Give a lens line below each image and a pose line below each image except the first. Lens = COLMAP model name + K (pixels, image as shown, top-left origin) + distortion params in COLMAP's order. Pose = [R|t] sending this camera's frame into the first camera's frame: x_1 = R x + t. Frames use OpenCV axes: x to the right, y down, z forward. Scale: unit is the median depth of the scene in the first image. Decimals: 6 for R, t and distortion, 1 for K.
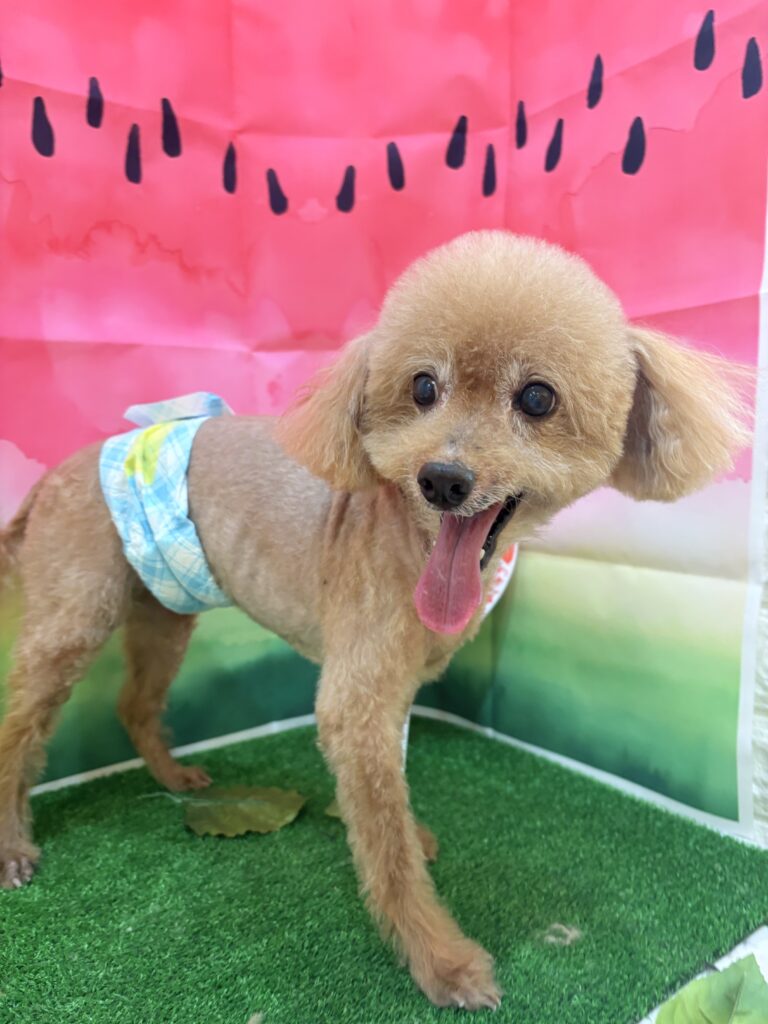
lens RADIAL K [[765.6, 0, 385.1], [0, 765.6, 531.7], [0, 0, 1]] dist [0.014867, -0.037861]
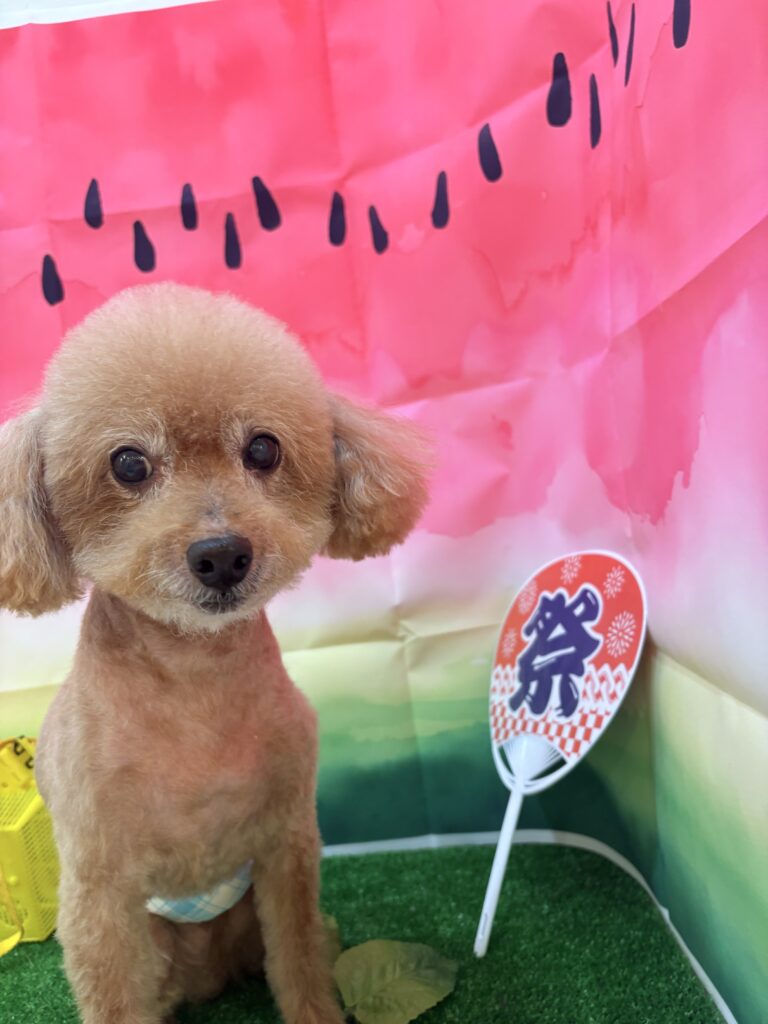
lens RADIAL K [[765.6, 0, 396.9], [0, 765.6, 530.1], [0, 0, 1]] dist [0.014867, -0.037861]
pose [[0.762969, -0.059106, -0.643727, 0.433351], [0.027364, 0.997872, -0.059190, -0.042700], [0.645855, 0.027545, 0.762963, 0.349745]]
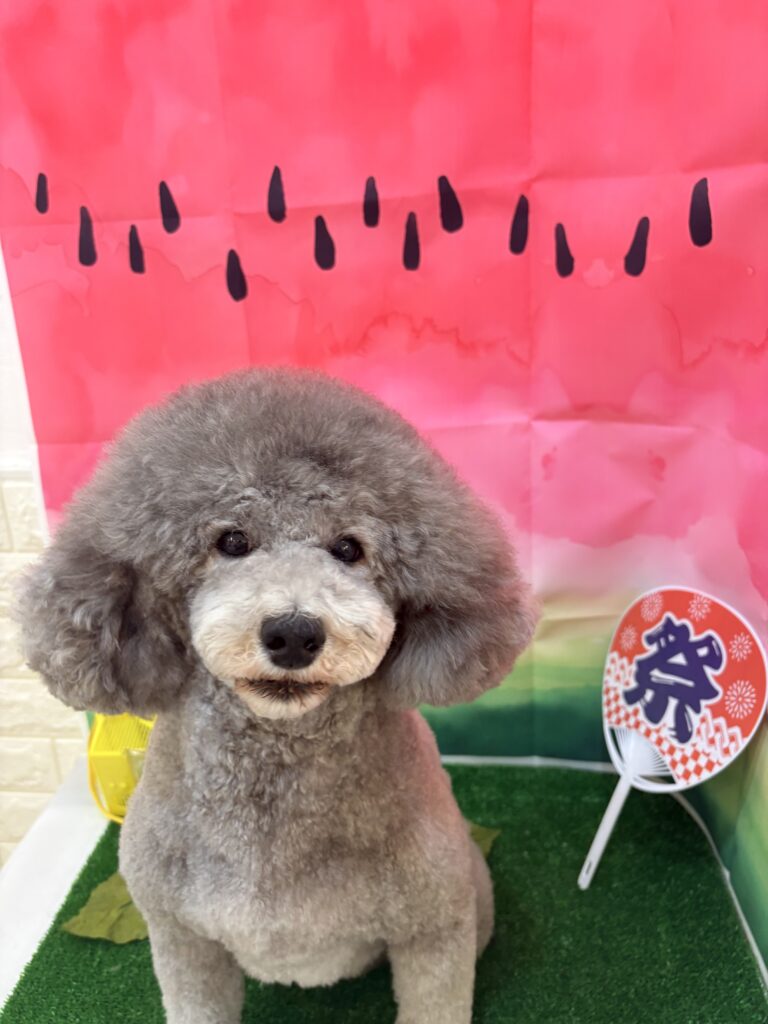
lens RADIAL K [[765.6, 0, 384.0], [0, 765.6, 528.0], [0, 0, 1]] dist [0.014867, -0.037861]
pose [[0.718041, 0.225366, -0.658504, 0.368995], [-0.037845, 0.957368, 0.286382, -0.388142], [0.694971, -0.180713, 0.695958, 0.185608]]
